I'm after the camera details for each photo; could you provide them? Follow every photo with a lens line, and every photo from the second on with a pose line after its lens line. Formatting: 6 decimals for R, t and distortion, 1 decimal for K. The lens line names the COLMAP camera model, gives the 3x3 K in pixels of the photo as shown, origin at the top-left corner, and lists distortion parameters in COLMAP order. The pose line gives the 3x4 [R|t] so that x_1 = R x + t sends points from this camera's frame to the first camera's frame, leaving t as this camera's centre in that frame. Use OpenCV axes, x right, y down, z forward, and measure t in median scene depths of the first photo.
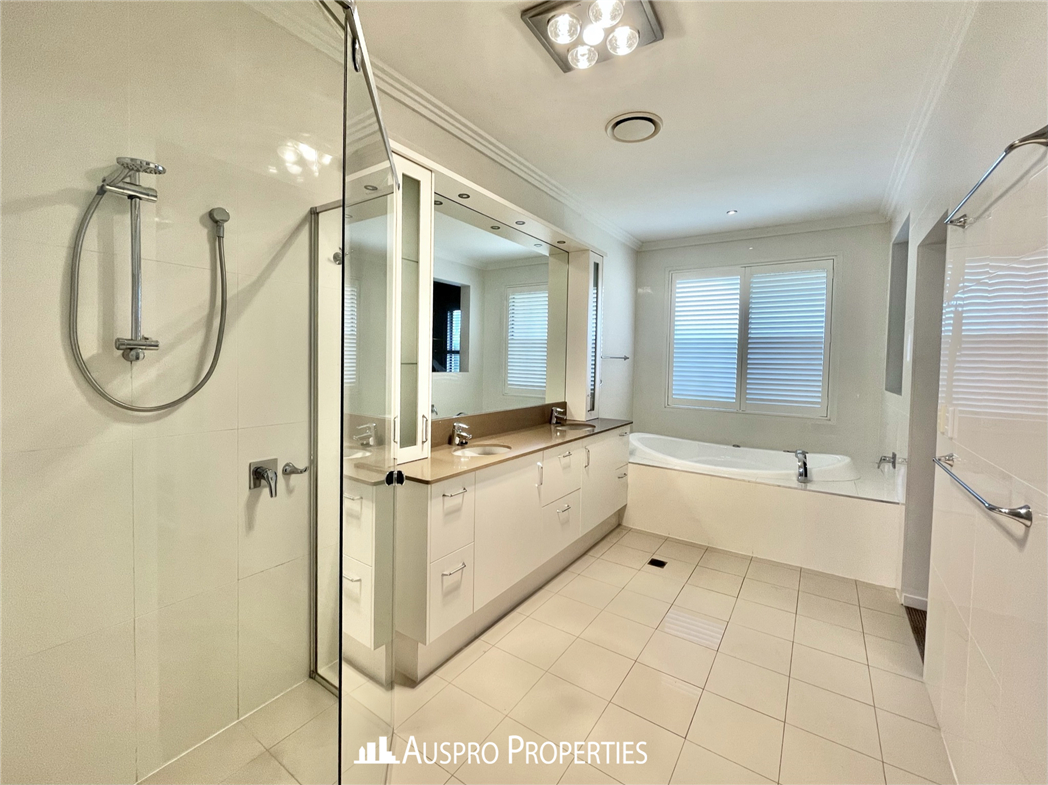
lens RADIAL K [[429.4, 0, 537.1], [0, 429.4, 374.4], [0, 0, 1]] dist [0.000639, -0.005580]
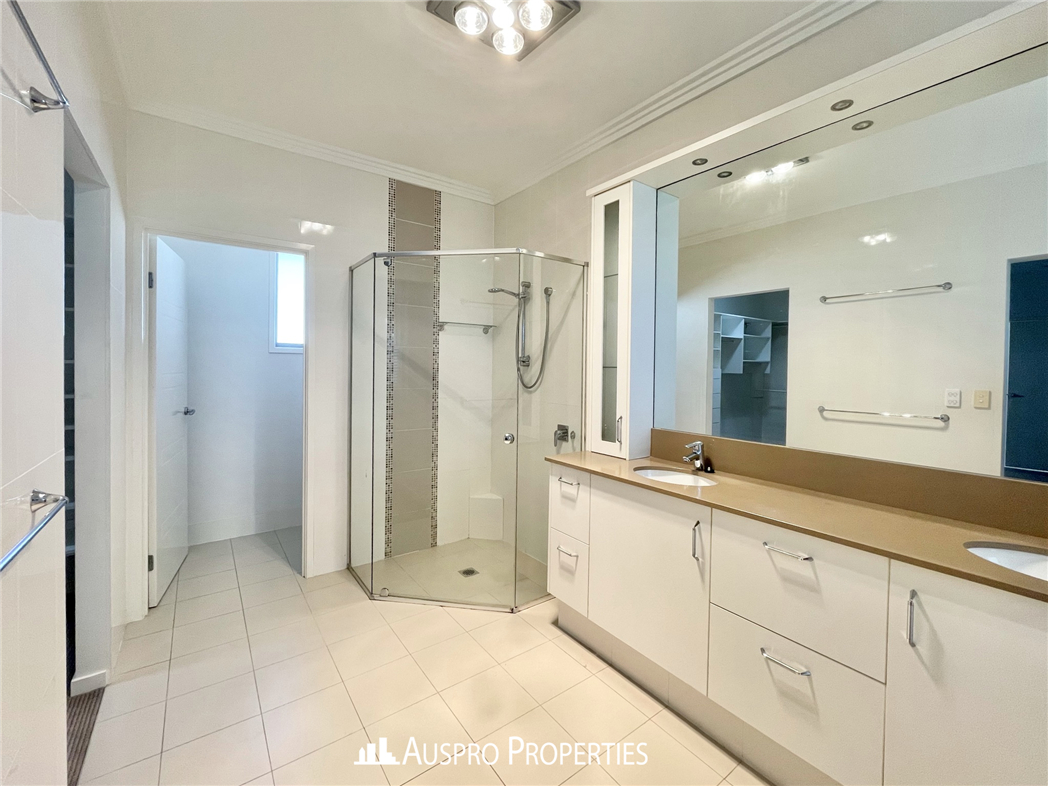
lens RADIAL K [[429.4, 0, 537.1], [0, 429.4, 374.9], [0, 0, 1]] dist [0.000639, -0.005580]
pose [[-0.321812, -0.012246, -0.946725, 0.855281], [-0.051104, 0.998683, 0.004454, -0.000110], [0.945424, 0.049815, -0.322014, 1.220917]]
